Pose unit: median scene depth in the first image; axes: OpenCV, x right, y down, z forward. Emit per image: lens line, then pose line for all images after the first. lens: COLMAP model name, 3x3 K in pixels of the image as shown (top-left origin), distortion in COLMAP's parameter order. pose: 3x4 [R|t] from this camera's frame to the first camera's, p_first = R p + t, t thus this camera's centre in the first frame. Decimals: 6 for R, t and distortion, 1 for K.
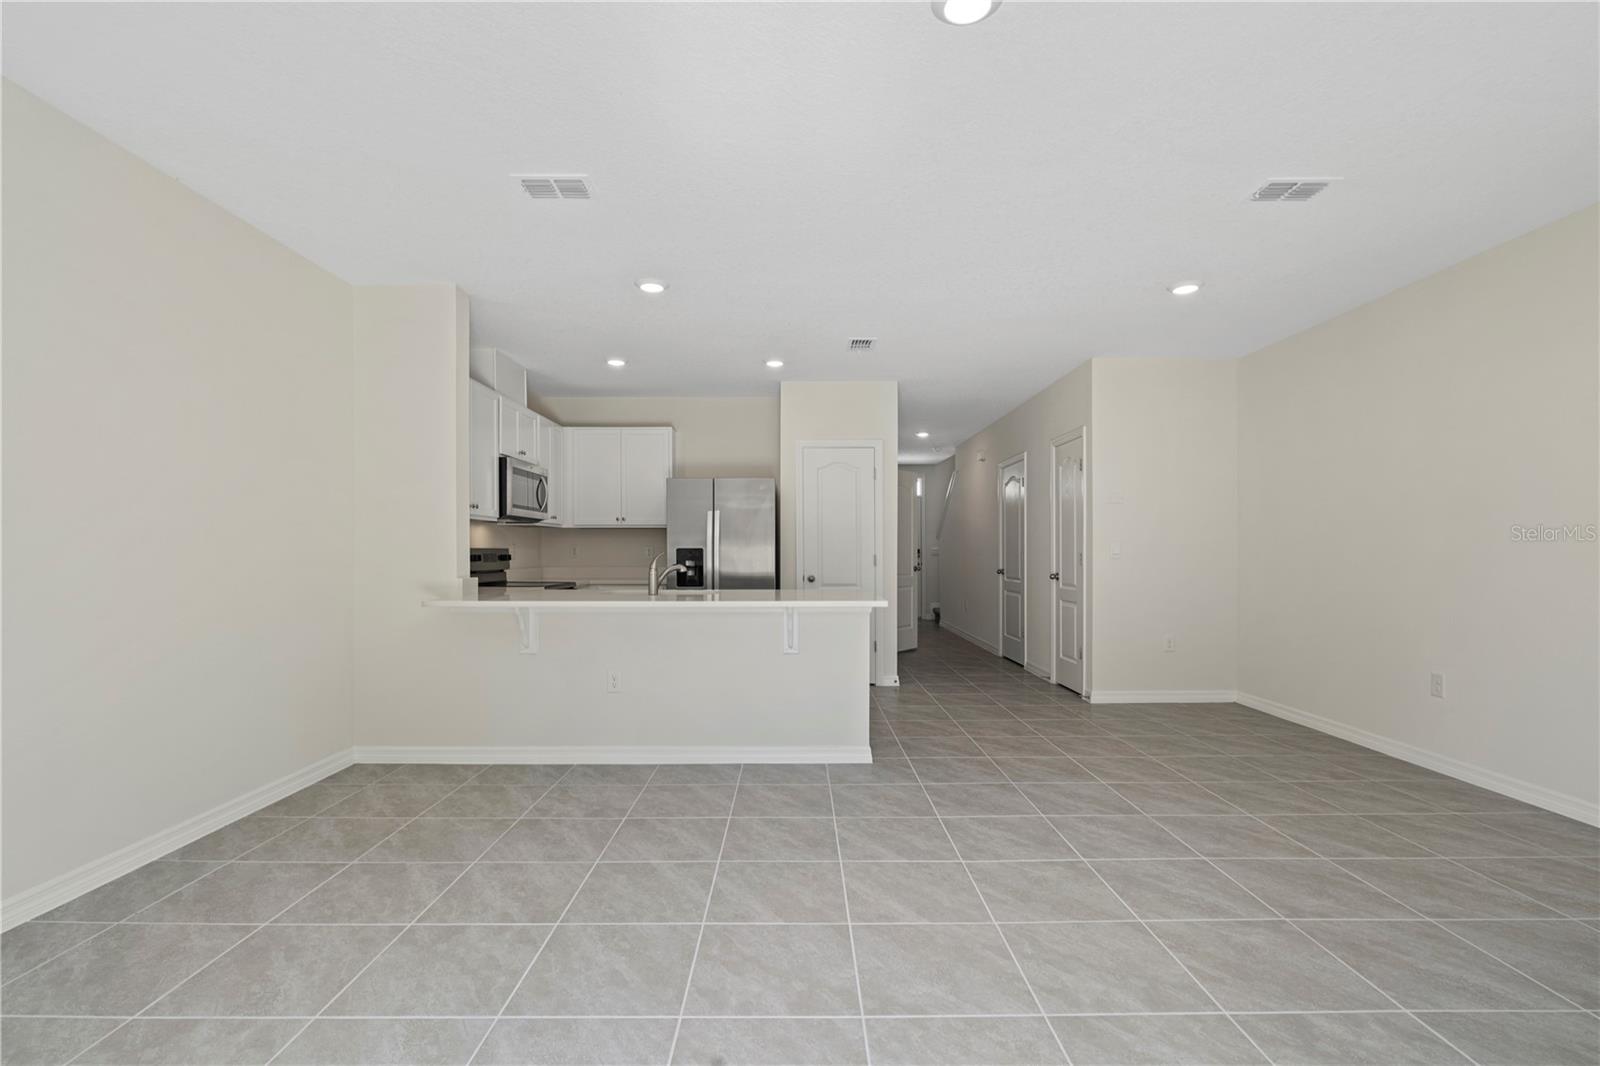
lens RADIAL K [[743.4, 0, 795.6], [0, 743.4, 549.7], [0, 0, 1]] dist [-0.001424, 0.000078]
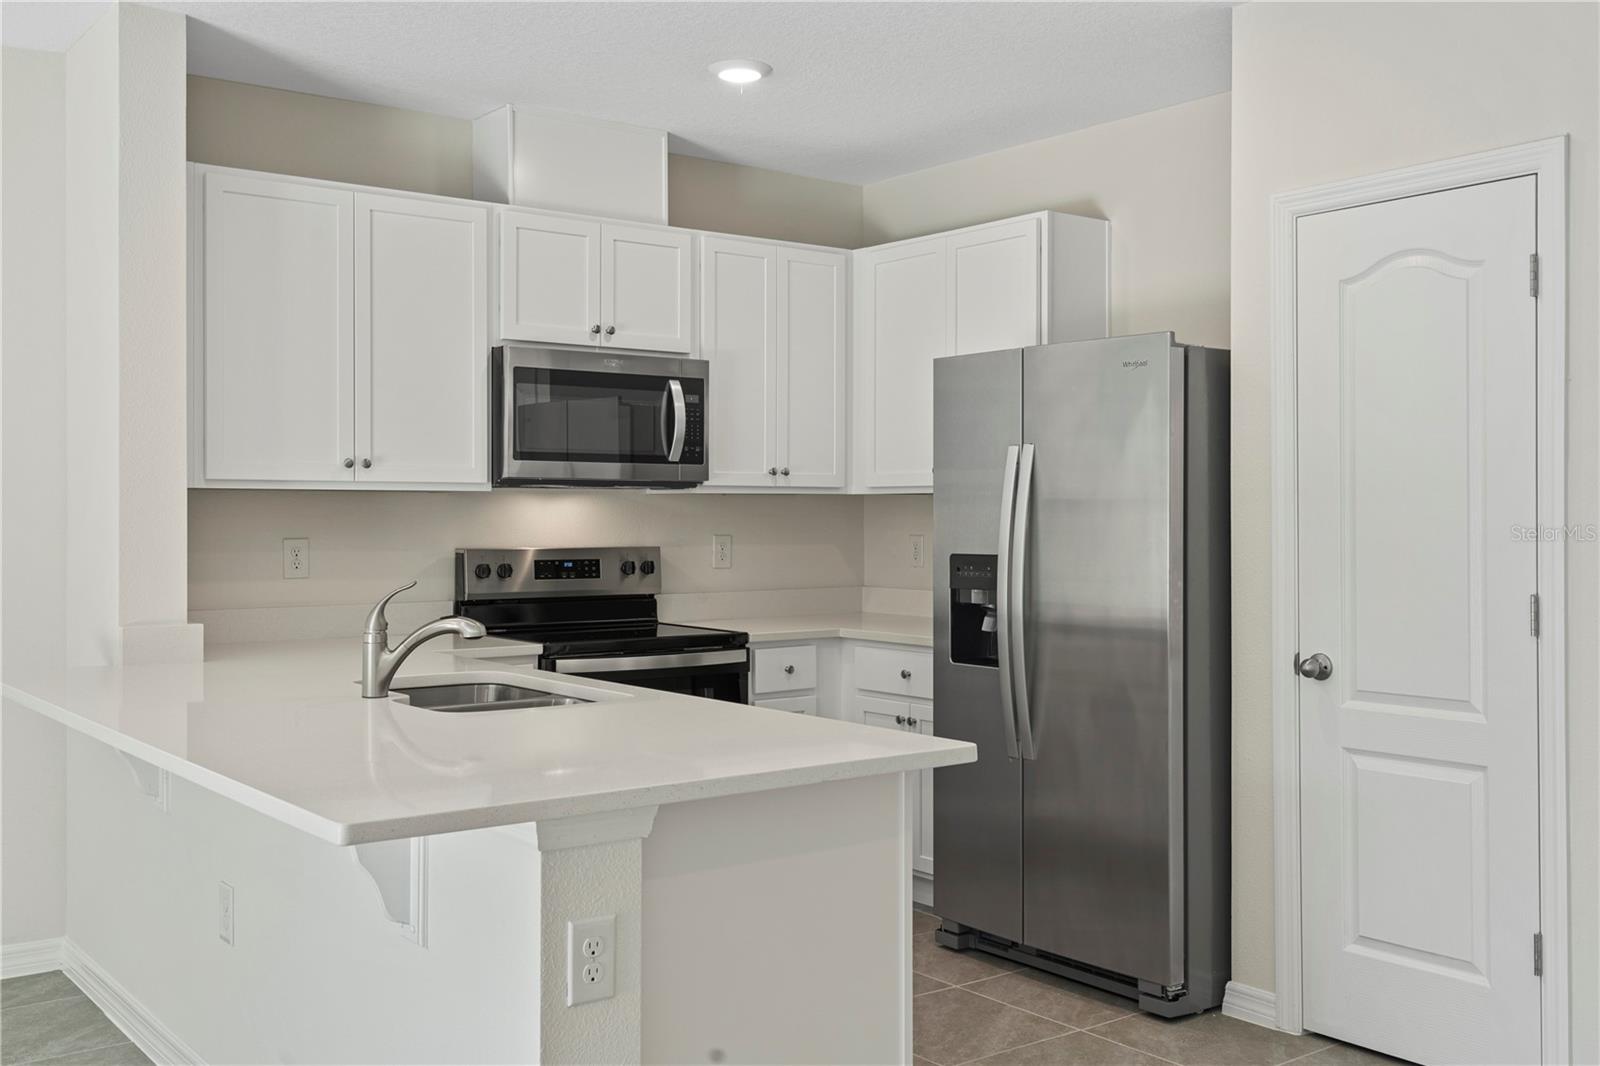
lens RADIAL K [[1569.0, 0, 804.7], [0, 1569.0, 498.7], [0, 0, 1]] dist [0.006201, 0.005193]
pose [[0.609294, -0.006559, -0.792918, 0.725181], [0.000869, 0.999971, -0.007604, -0.041547], [0.792944, 0.003944, 0.609282, 0.896153]]
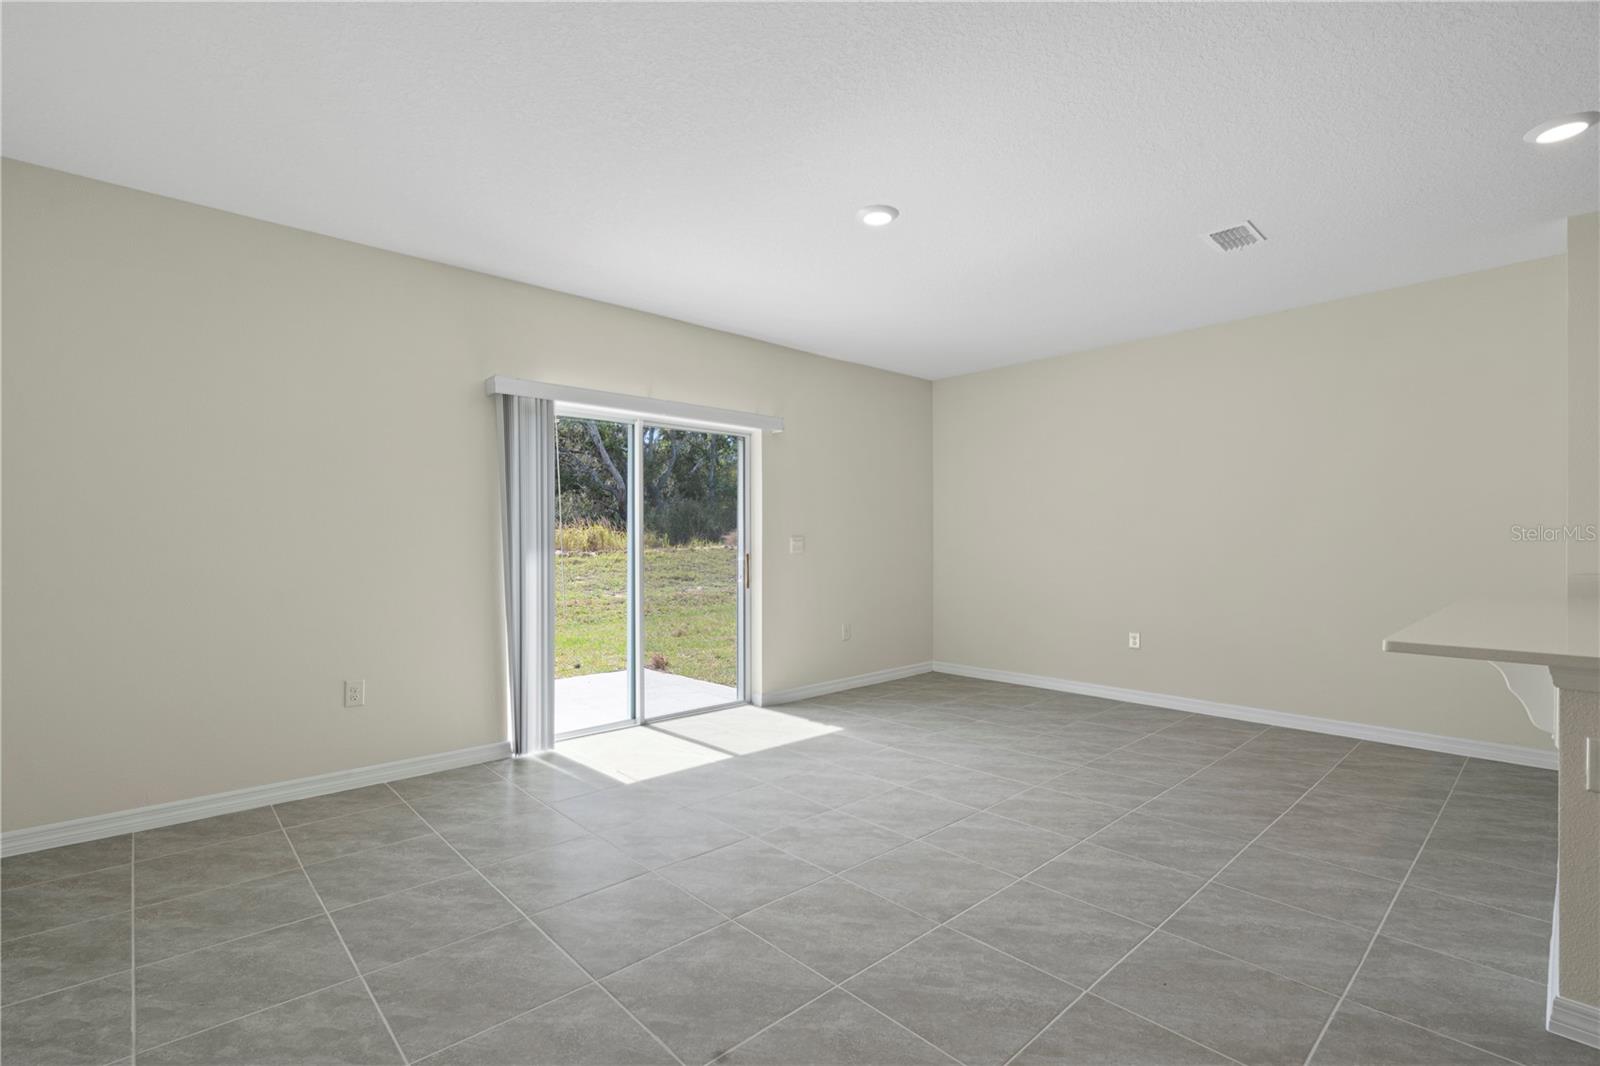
lens RADIAL K [[725.0, 0, 803.6], [0, 725.0, 539.6], [0, 0, 1]] dist [-0.003244, 0.000108]
pose [[-0.736387, -0.001027, -0.676559, 0.860353], [0.004238, 0.999972, -0.006131, 0.000287], [0.676547, -0.007382, -0.736363, 1.232759]]
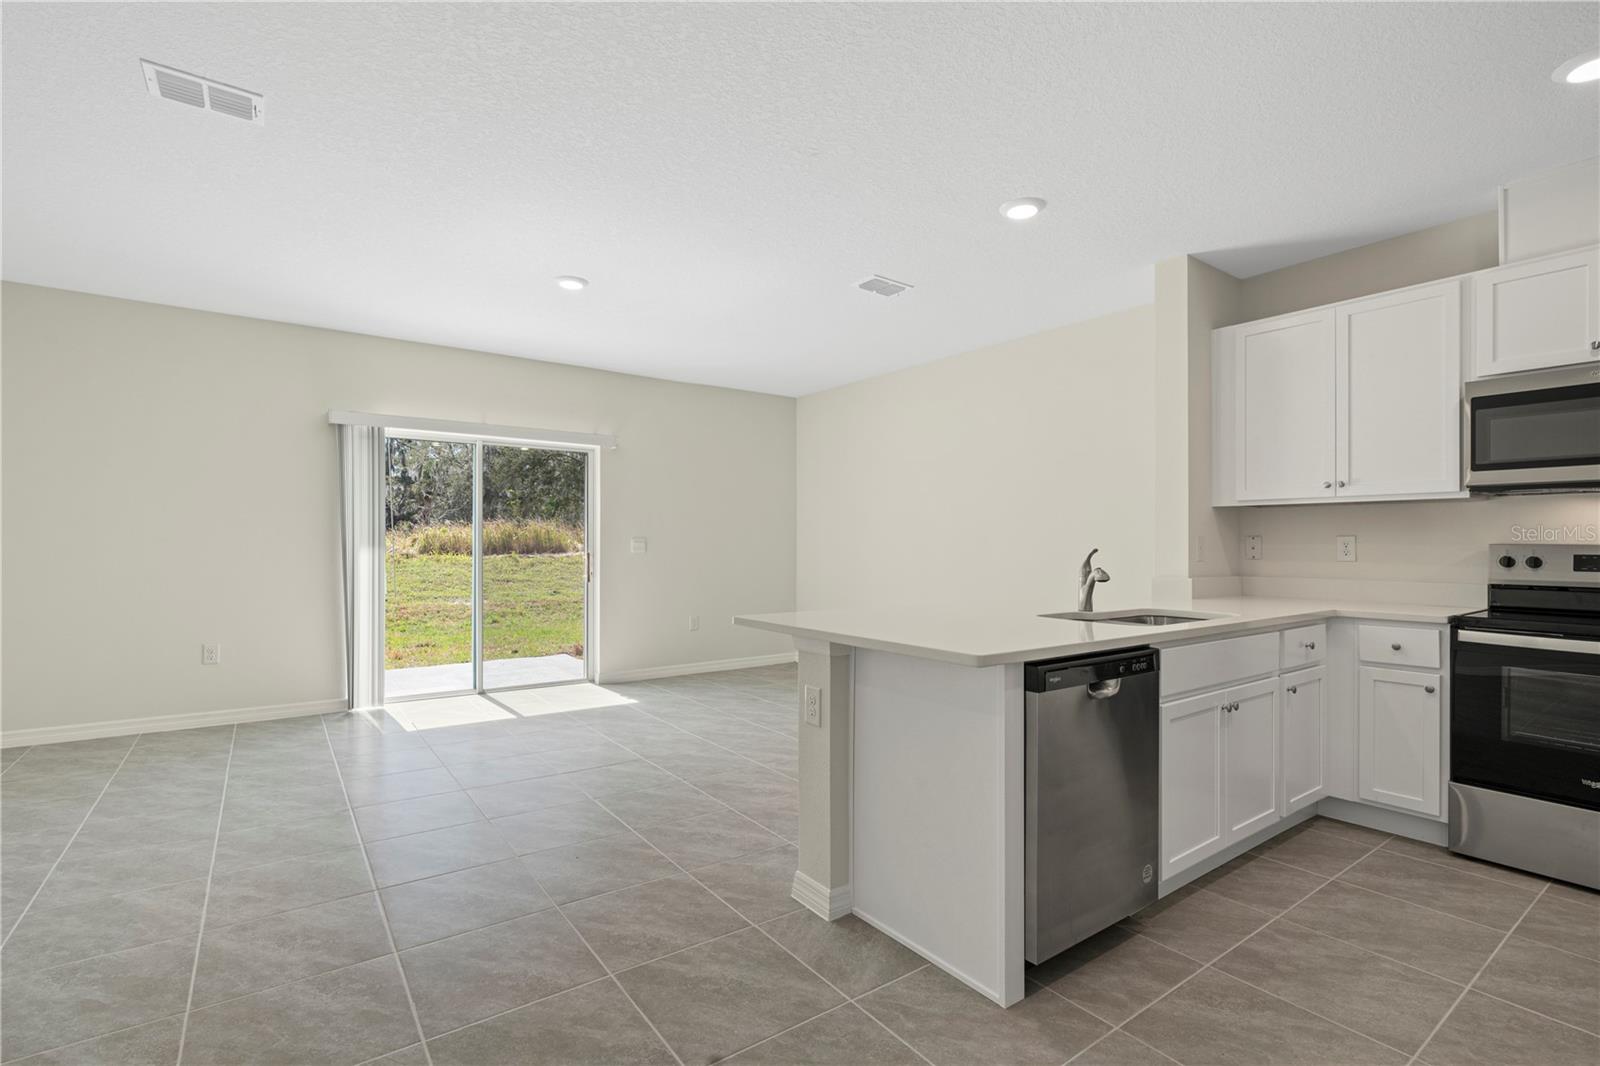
lens RADIAL K [[736.6, 0, 801.0], [0, 736.6, 538.8], [0, 0, 1]] dist [-0.001311, 0.000541]
pose [[-0.811450, -0.009543, -0.584345, 0.545599], [-0.004497, 0.999939, -0.010084, 0.002221], [0.584405, -0.005555, -0.811443, 1.808976]]
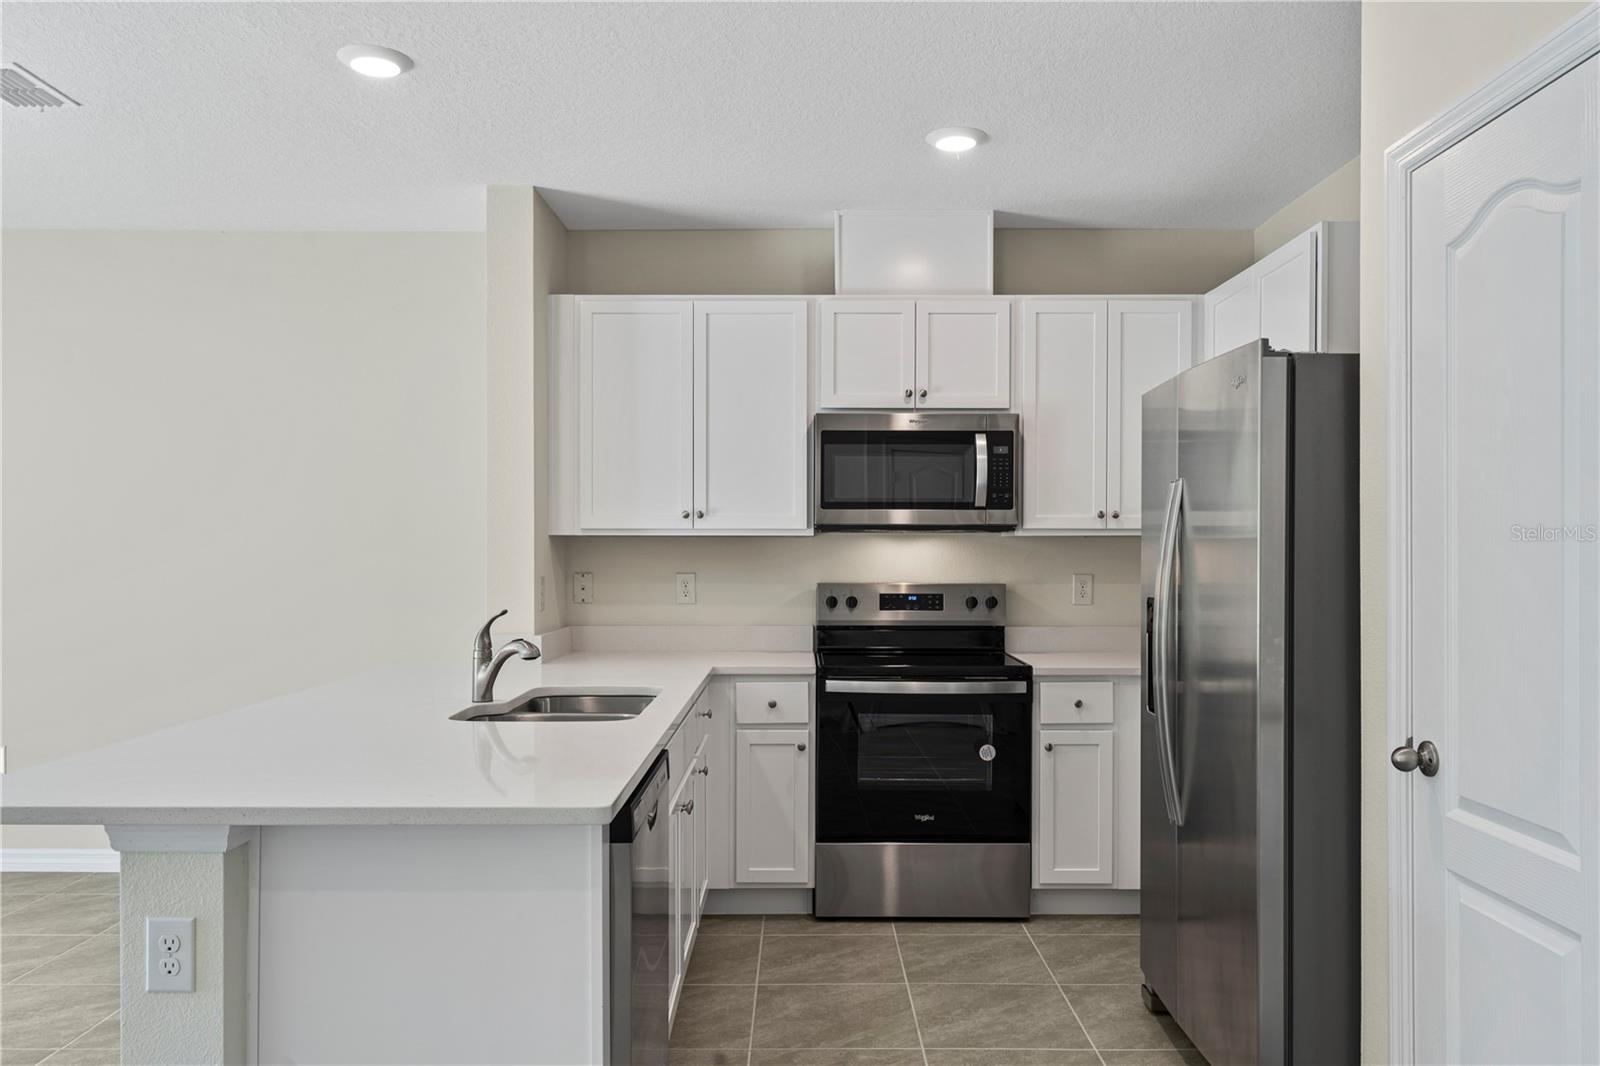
lens RADIAL K [[1169.4, 0, 801.9], [0, 1169.4, 549.3], [0, 0, 1]] dist [0.003762, -0.001957]
pose [[-0.005072, -0.001531, -0.999986, 0.695299], [0.001279, 0.999998, -0.001538, -0.042614], [0.999986, -0.001287, -0.005070, 1.554532]]
